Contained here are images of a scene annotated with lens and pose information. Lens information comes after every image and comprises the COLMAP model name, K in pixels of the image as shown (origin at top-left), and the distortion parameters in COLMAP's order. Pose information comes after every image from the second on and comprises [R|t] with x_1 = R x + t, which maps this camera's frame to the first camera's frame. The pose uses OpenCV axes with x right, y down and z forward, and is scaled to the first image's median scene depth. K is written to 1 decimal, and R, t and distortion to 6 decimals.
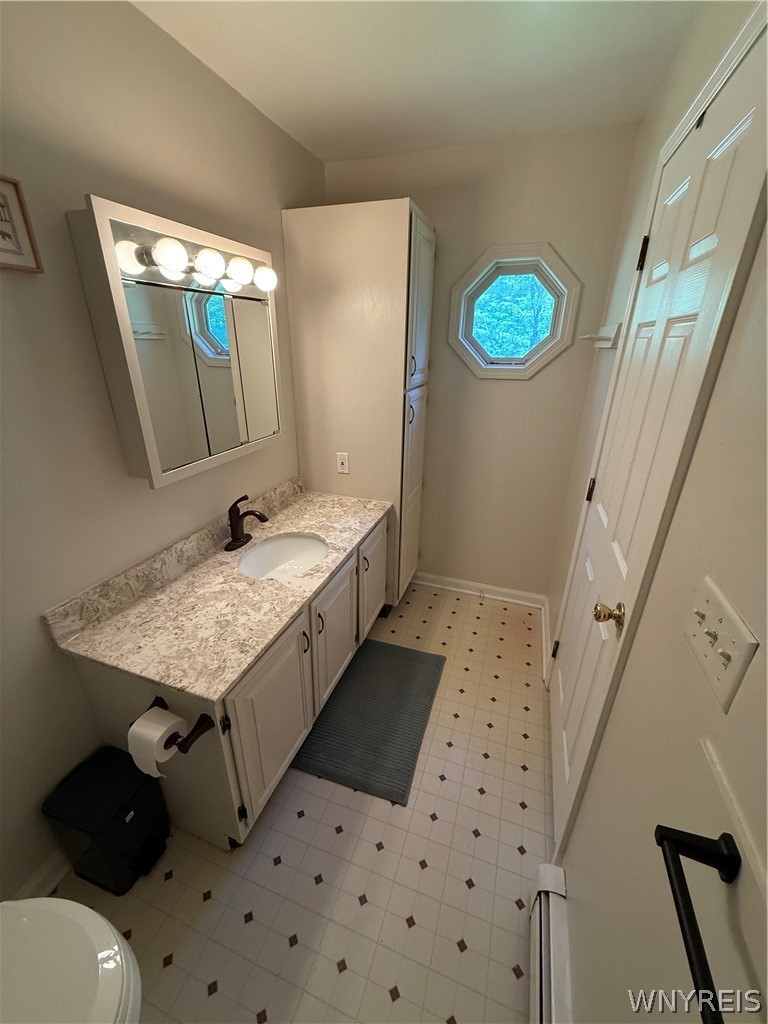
lens RADIAL K [[406.6, 0, 384.0], [0, 406.6, 512.0], [0, 0, 1]] dist [0.000719, -0.000037]
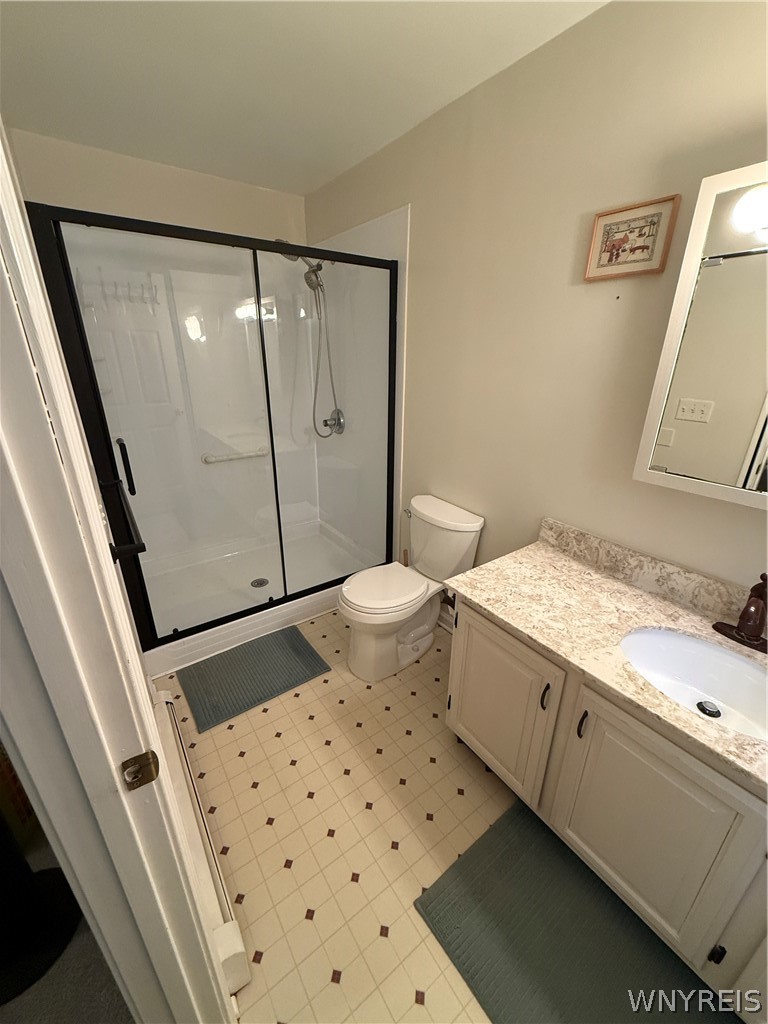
lens RADIAL K [[406.6, 0, 384.0], [0, 406.6, 512.0], [0, 0, 1]] dist [0.000719, -0.000037]
pose [[-0.570423, 0.284459, -0.770520, 0.520823], [-0.337449, 0.774117, 0.535603, -0.295343], [0.748830, 0.565532, -0.345584, 0.868440]]
